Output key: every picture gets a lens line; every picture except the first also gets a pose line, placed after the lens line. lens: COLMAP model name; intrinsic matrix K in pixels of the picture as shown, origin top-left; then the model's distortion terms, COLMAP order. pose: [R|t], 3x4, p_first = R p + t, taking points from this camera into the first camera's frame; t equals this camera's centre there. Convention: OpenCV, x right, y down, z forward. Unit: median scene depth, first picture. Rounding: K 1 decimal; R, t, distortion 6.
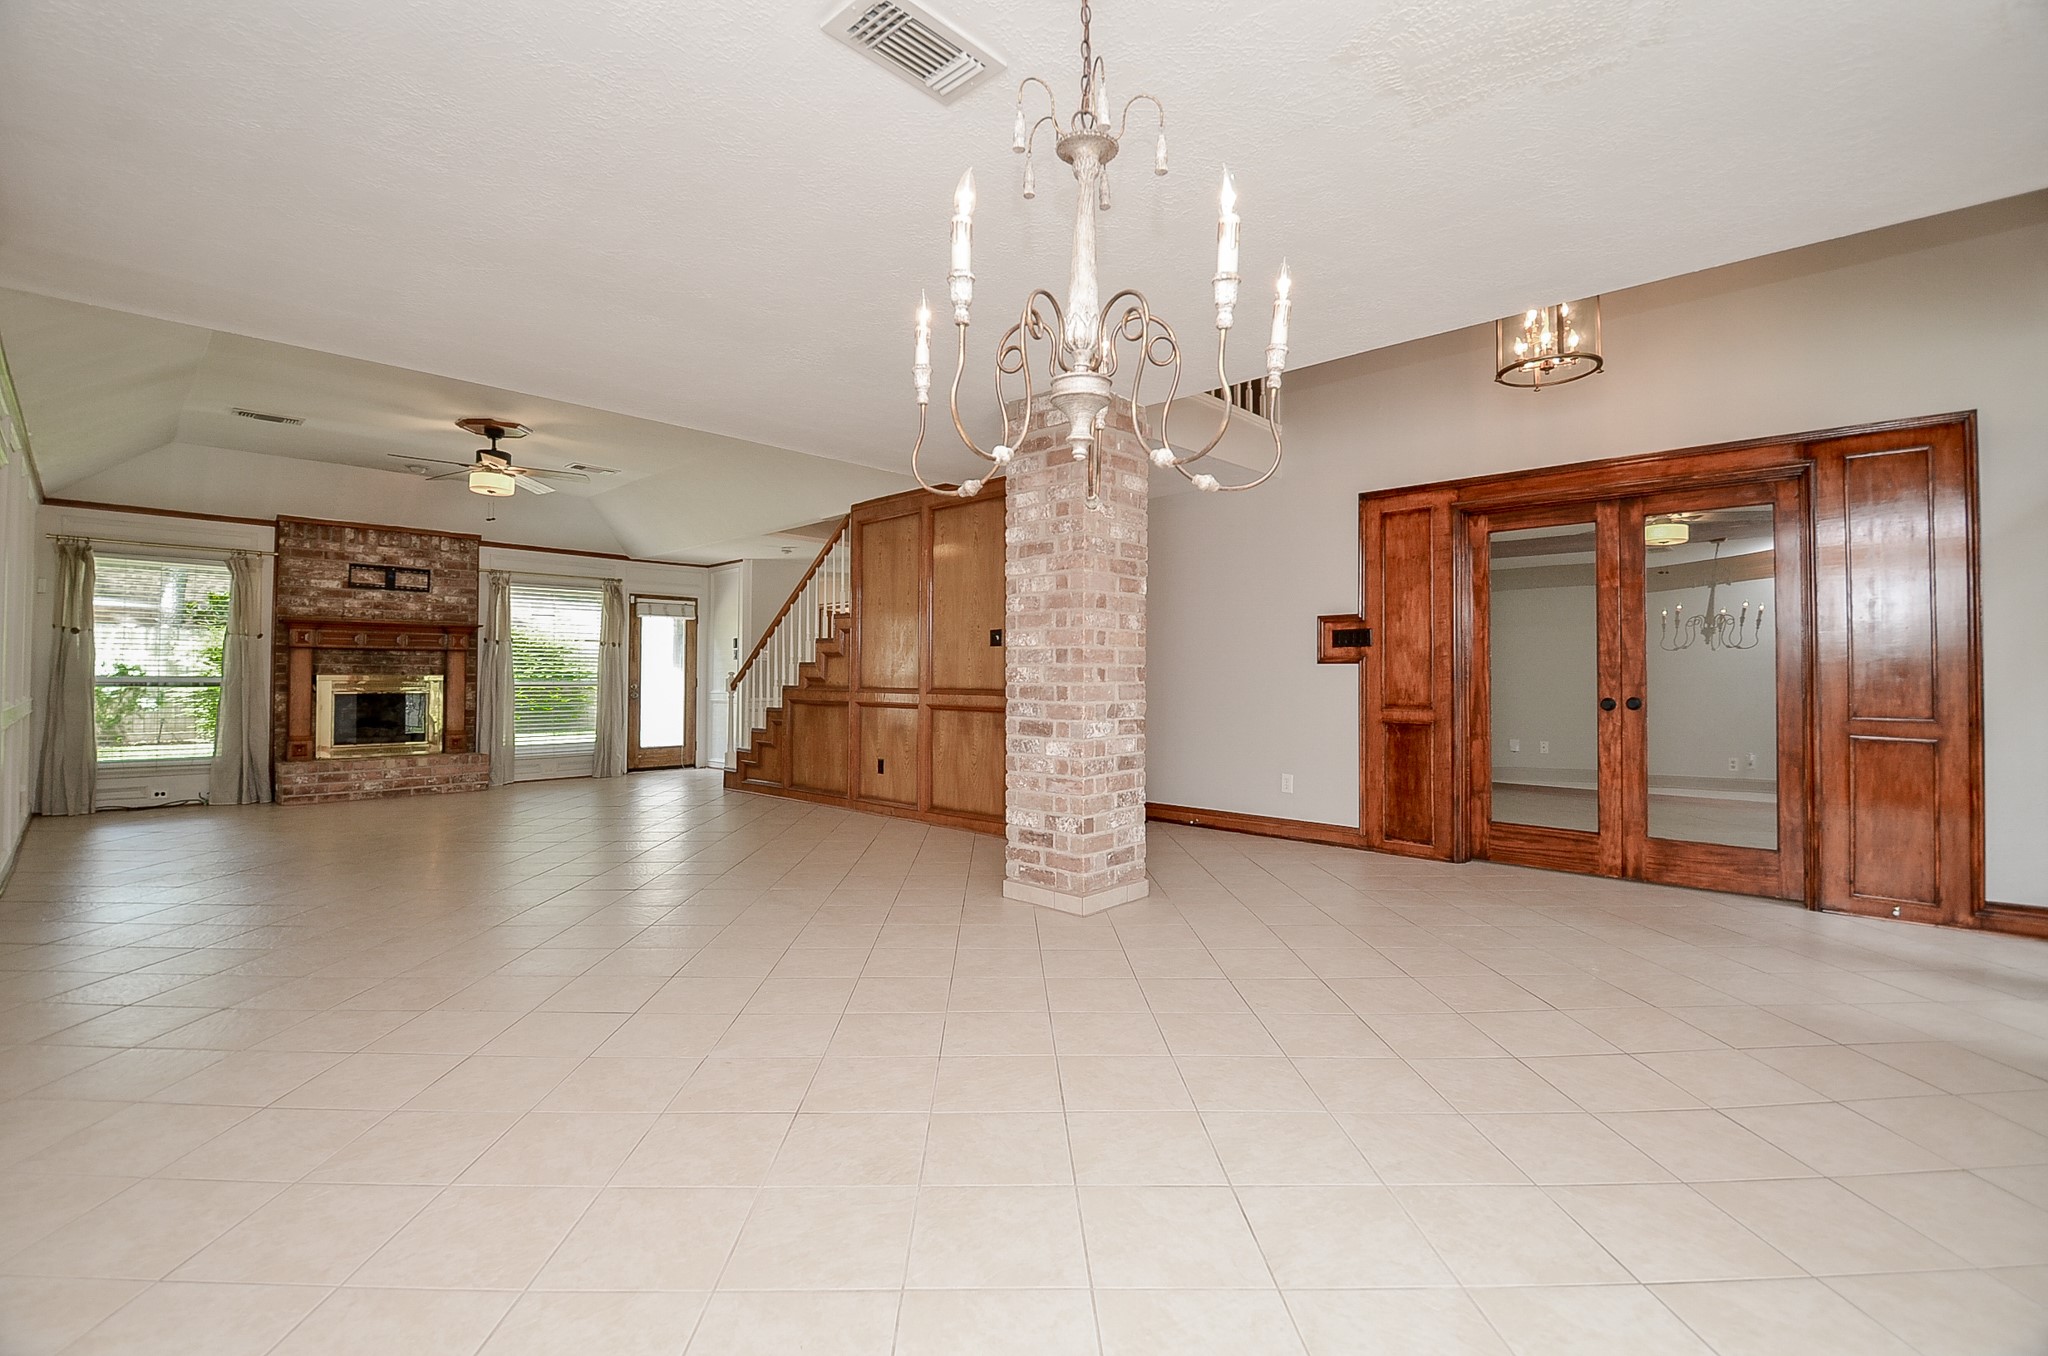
lens RADIAL K [[898.1, 0, 1017.8], [0, 898.1, 657.3], [0, 0, 1]] dist [0.000863, -0.018482]
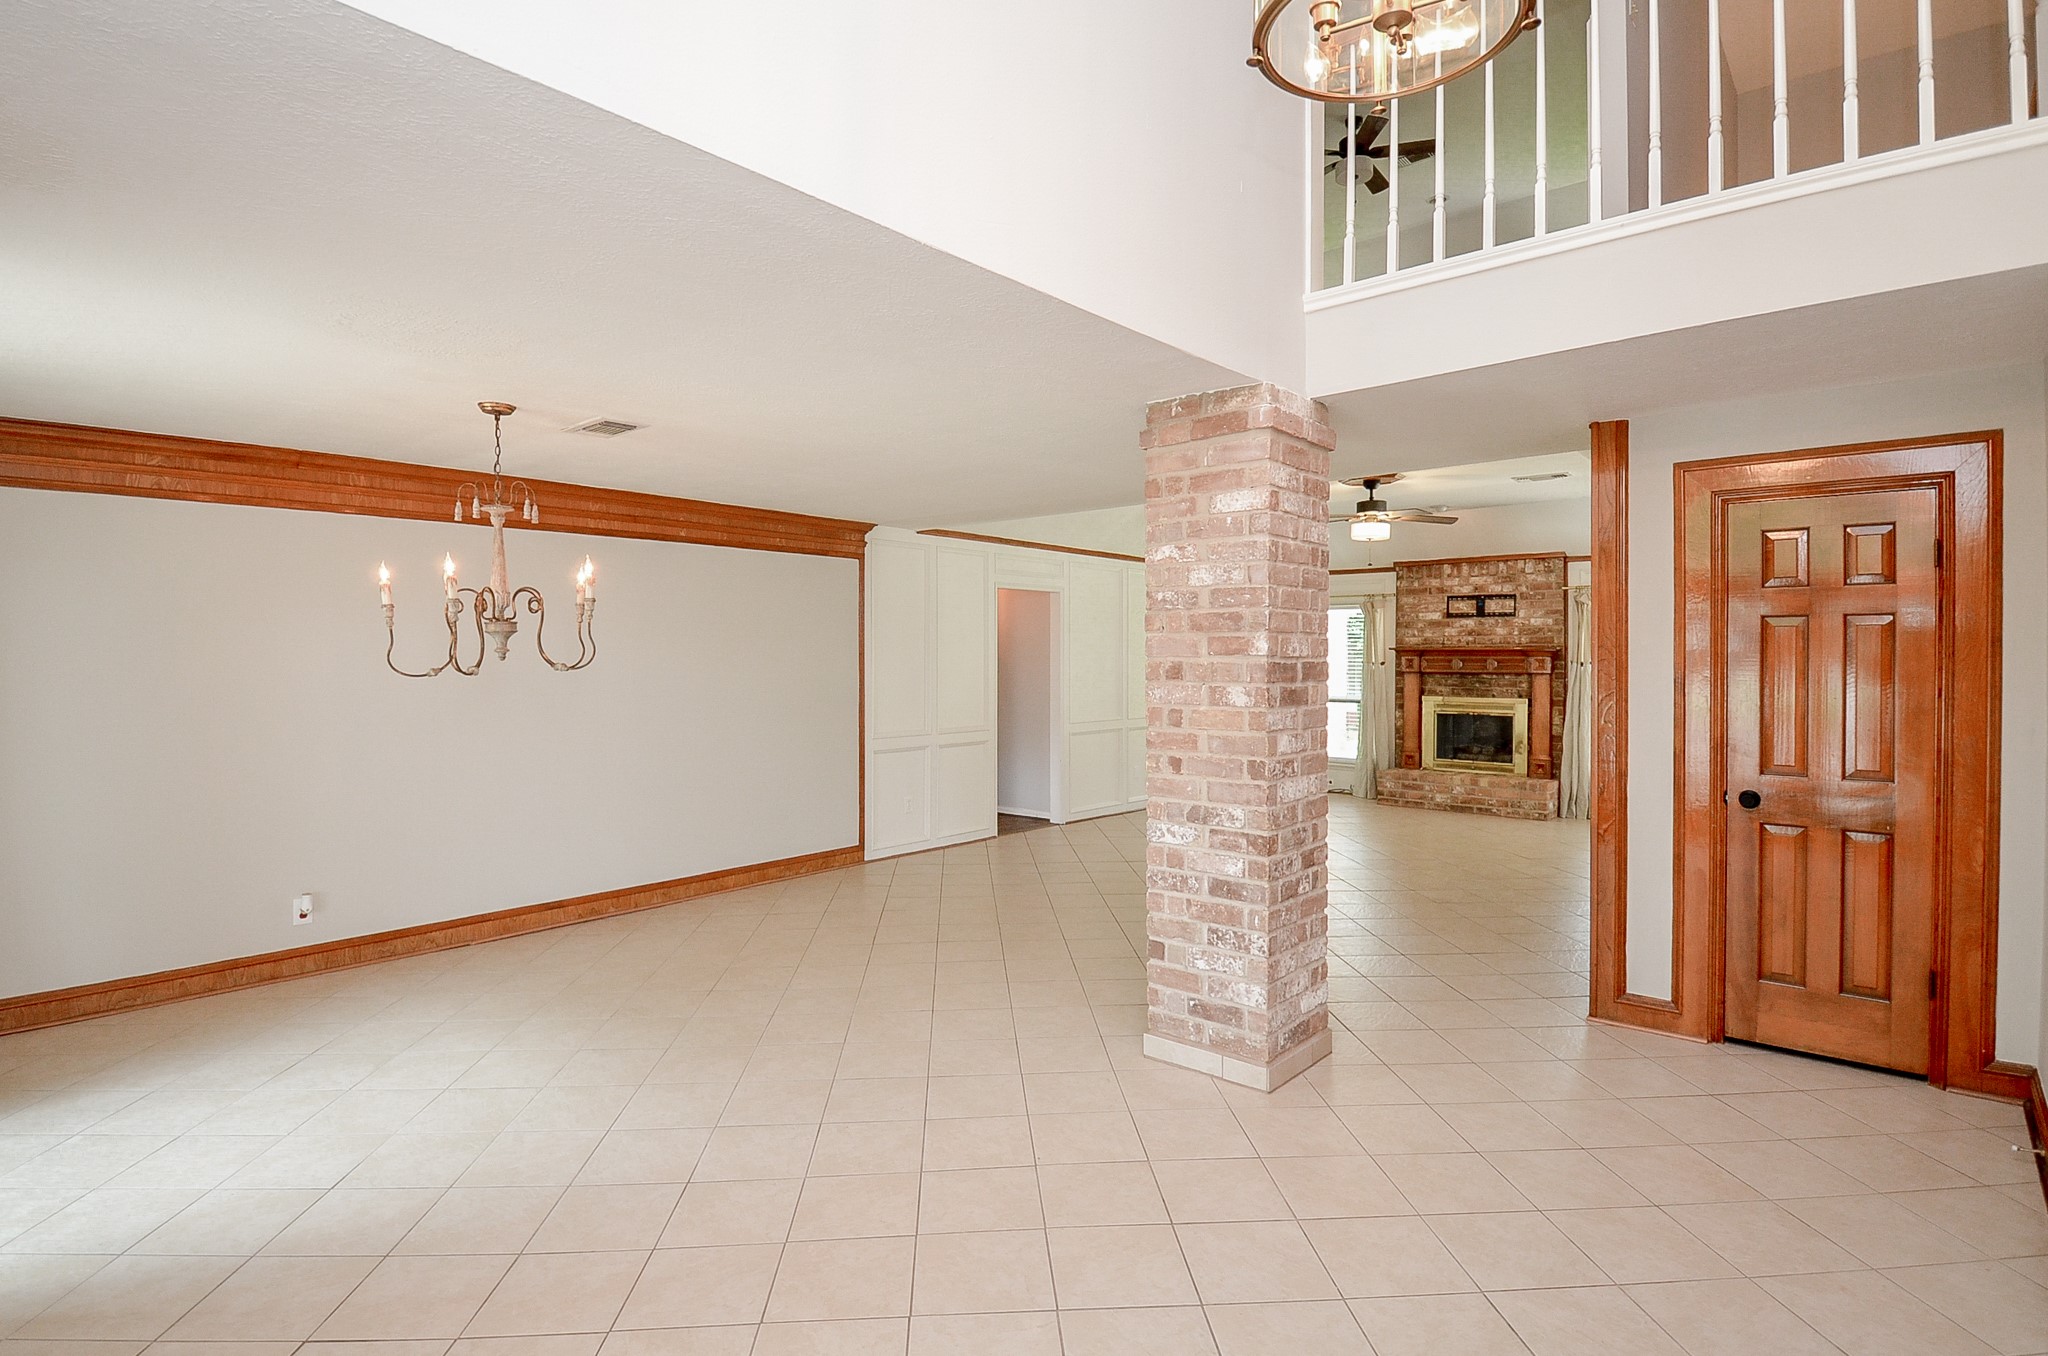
lens RADIAL K [[993.0, 0, 997.3], [0, 993.0, 657.7], [0, 0, 1]] dist [-0.010396, -0.000864]
pose [[0.028497, -0.003053, -0.999589, 0.475335], [0.020522, 0.999786, -0.002468, -0.037550], [0.999383, -0.020443, 0.028553, 0.409611]]
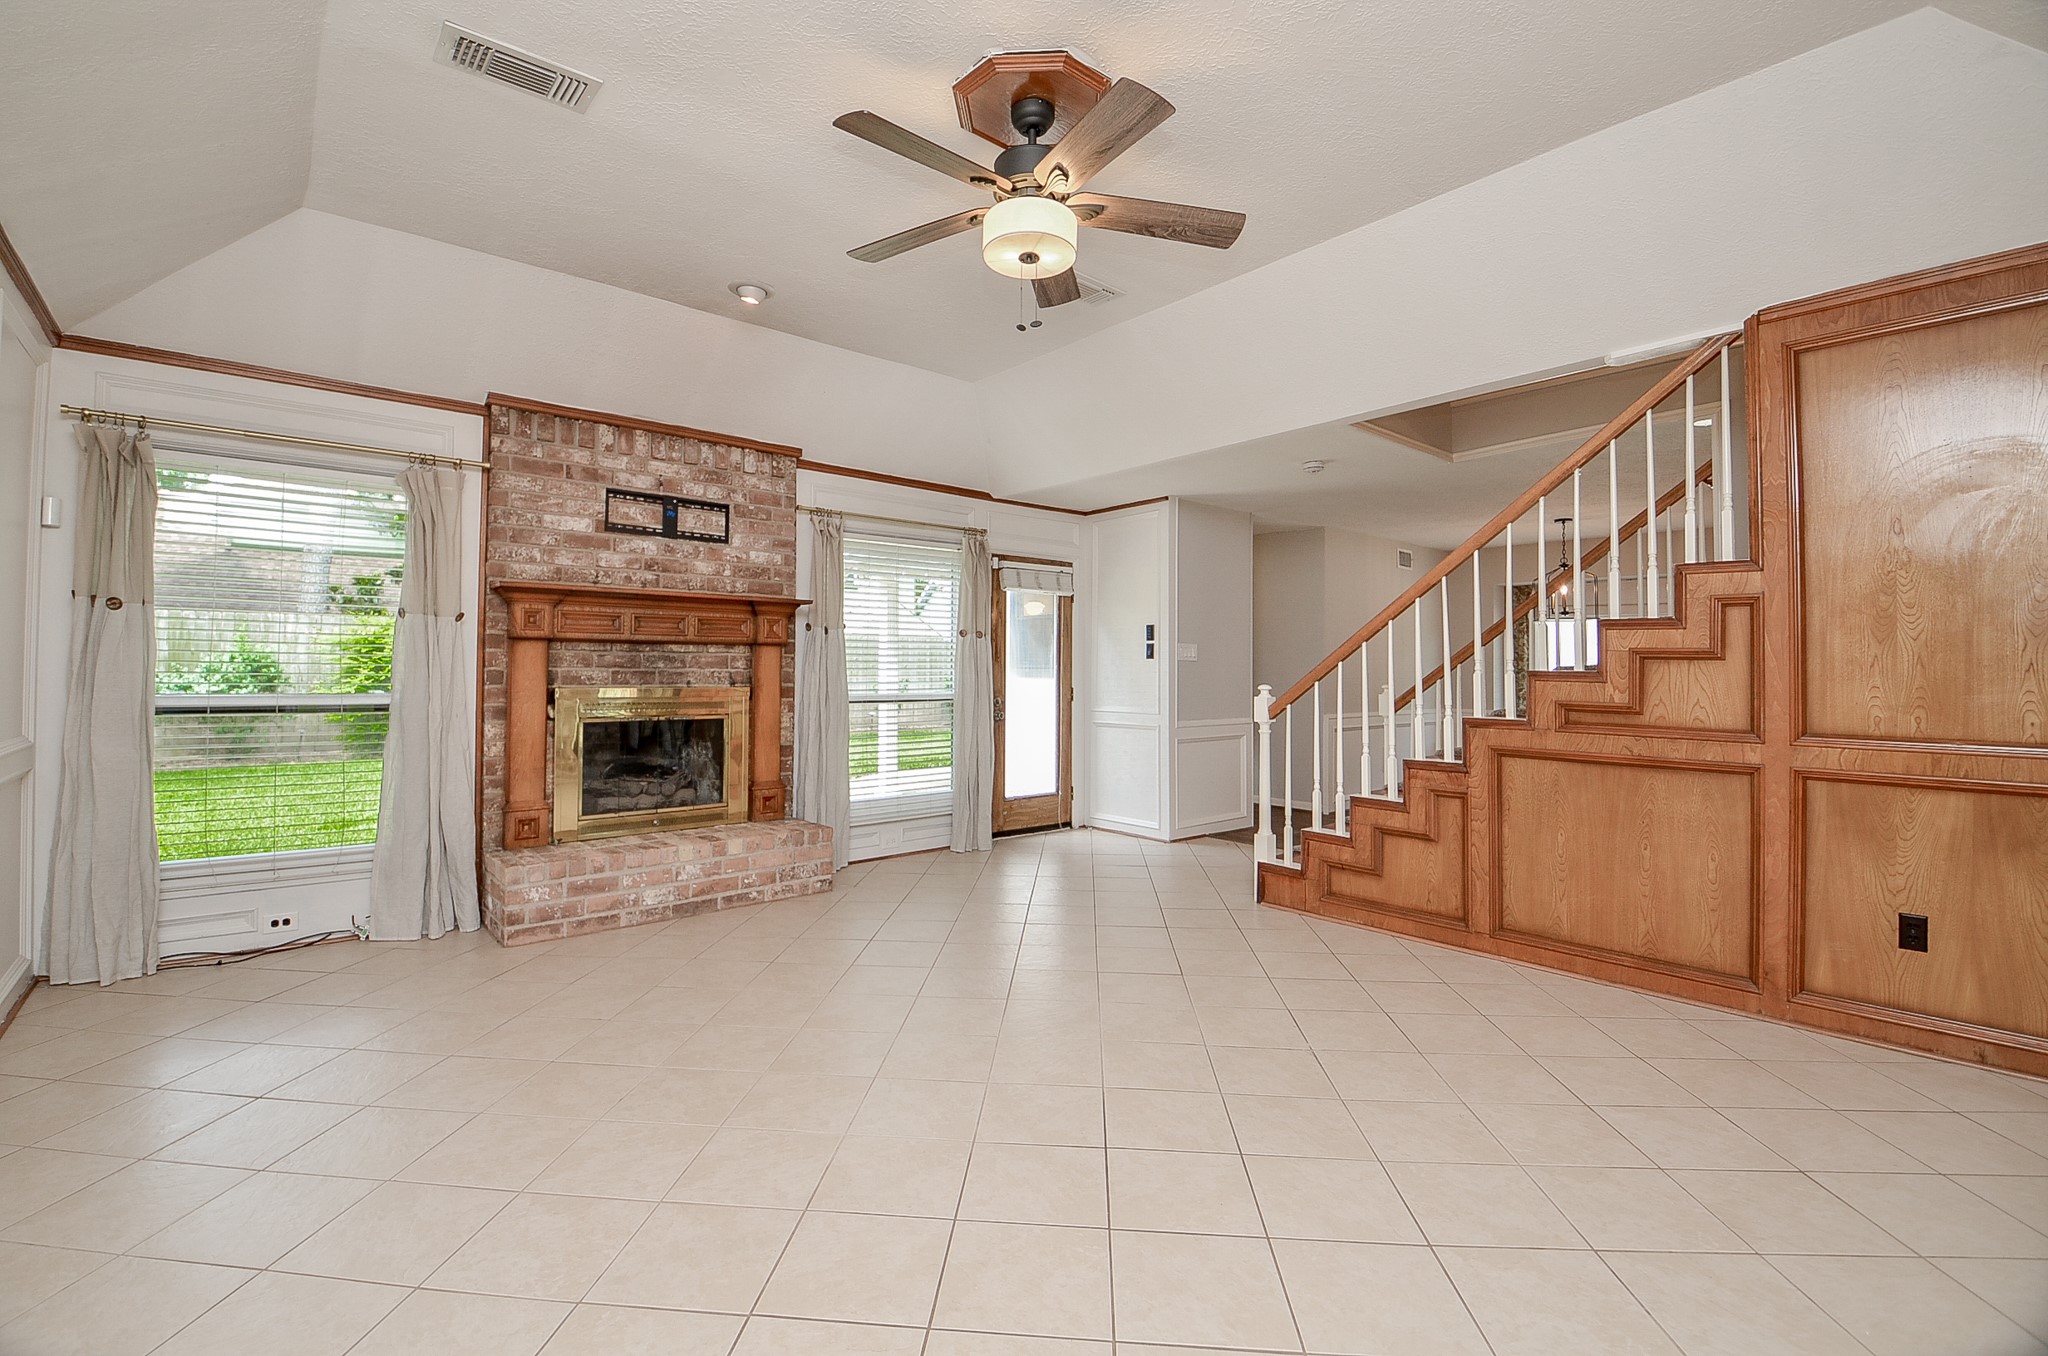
lens RADIAL K [[889.8, 0, 1016.0], [0, 889.8, 650.9], [0, 0, 1]] dist [0.019438, -0.032288]
pose [[0.995183, 0.002813, -0.097999, -0.444981], [-0.002561, 0.999993, 0.002702, -0.005533], [0.098006, -0.002438, 0.995183, 0.476709]]
